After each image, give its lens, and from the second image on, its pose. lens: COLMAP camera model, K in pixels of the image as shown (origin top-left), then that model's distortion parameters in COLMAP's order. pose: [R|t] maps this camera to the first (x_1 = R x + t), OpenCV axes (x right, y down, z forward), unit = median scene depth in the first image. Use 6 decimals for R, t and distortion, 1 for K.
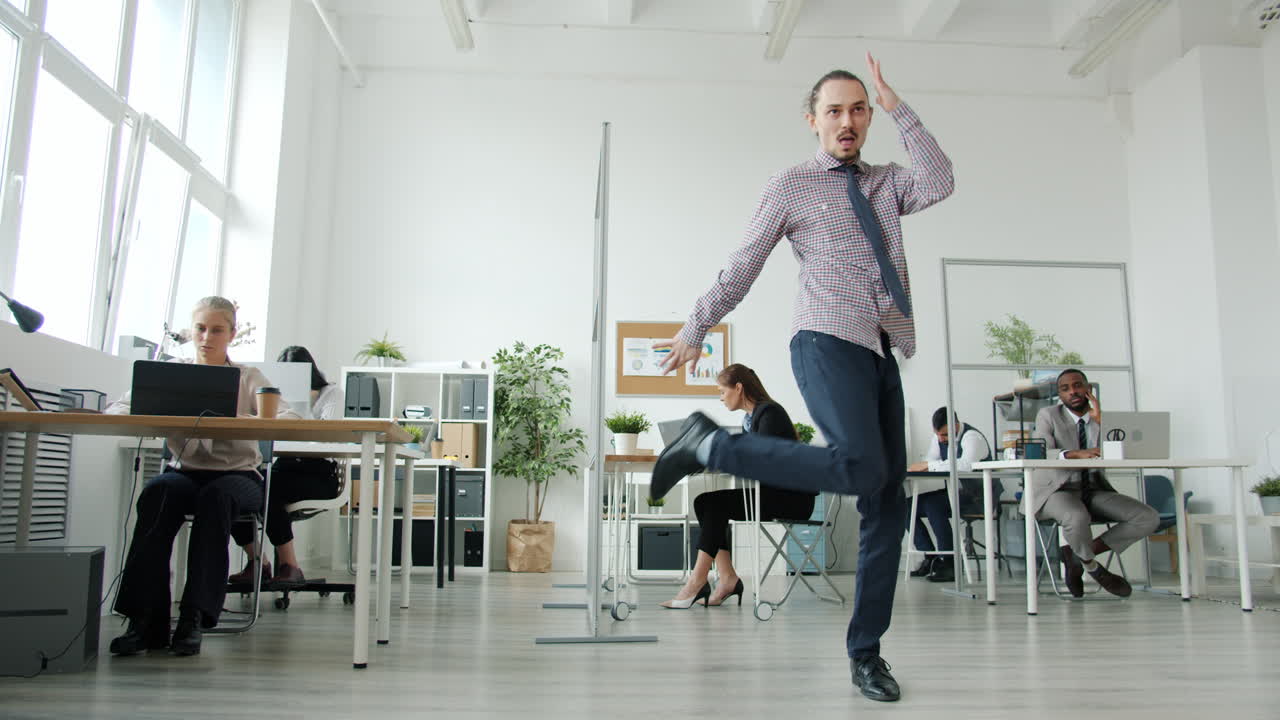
lens RADIAL K [[967.5, 0, 640.0], [0, 967.5, 360.0], [0, 0, 1]] dist [-0.093201, 0.078507]
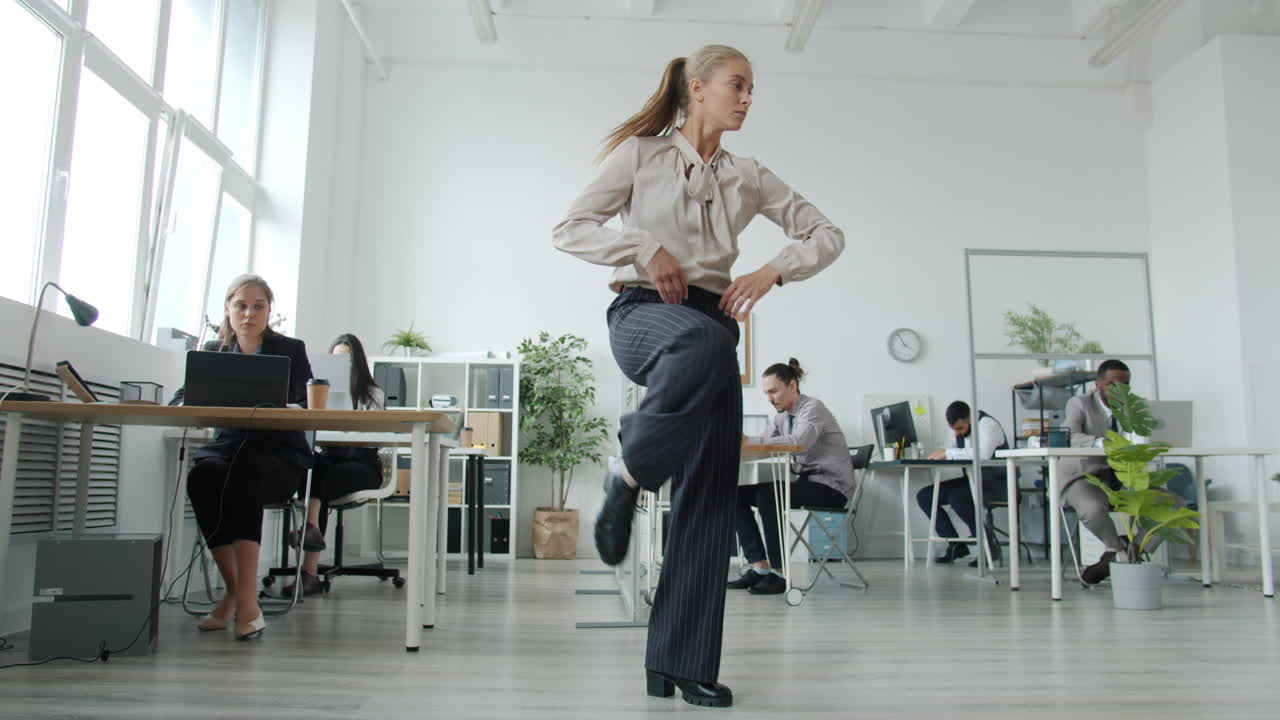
lens RADIAL K [[967.5, 0, 640.0], [0, 967.5, 360.0], [0, 0, 1]] dist [-0.093201, 0.078507]
pose [[0.999951, -0.001840, -0.009693, -0.017080], [0.001963, 0.999917, 0.012703, -0.002252], [0.009669, -0.012721, 0.999872, -0.013289]]
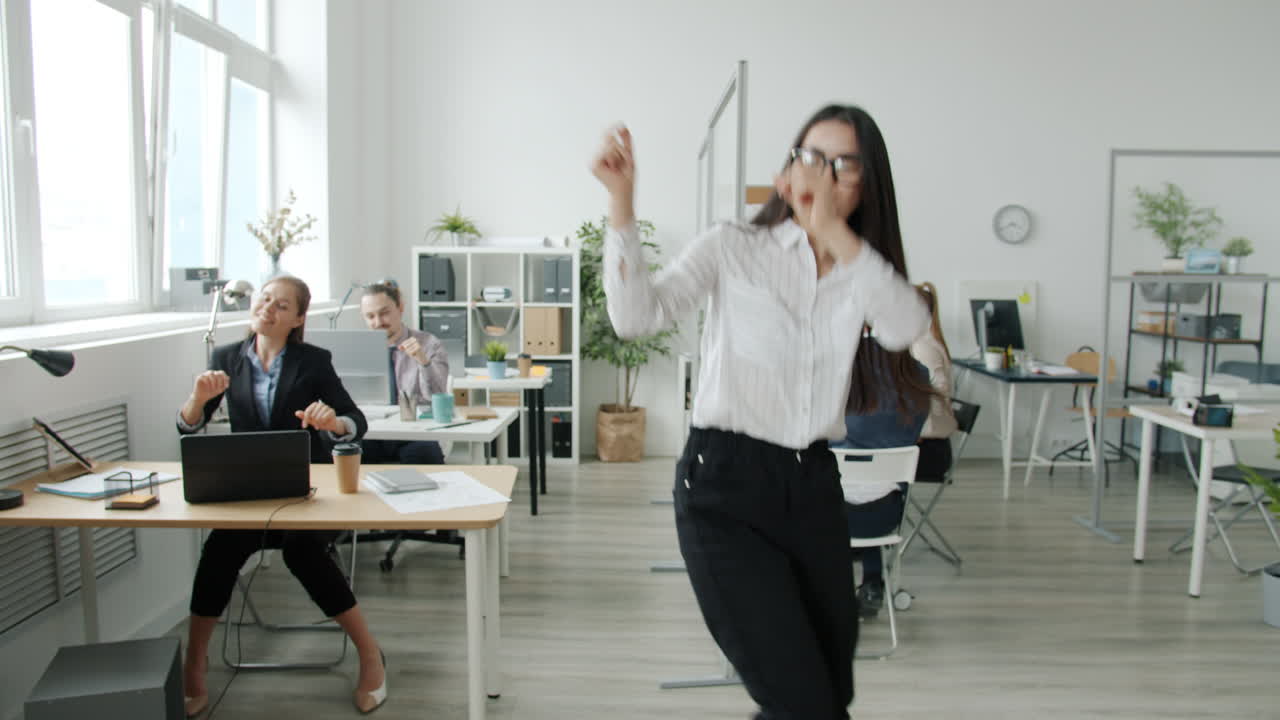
lens RADIAL K [[967.5, 0, 640.0], [0, 967.5, 360.0], [0, 0, 1]] dist [-0.093201, 0.078507]
pose [[0.998064, 0.008298, -0.061639, -0.043344], [0.007365, 0.968314, 0.249628, -0.131286], [0.061757, -0.249599, 0.966378, 0.118679]]
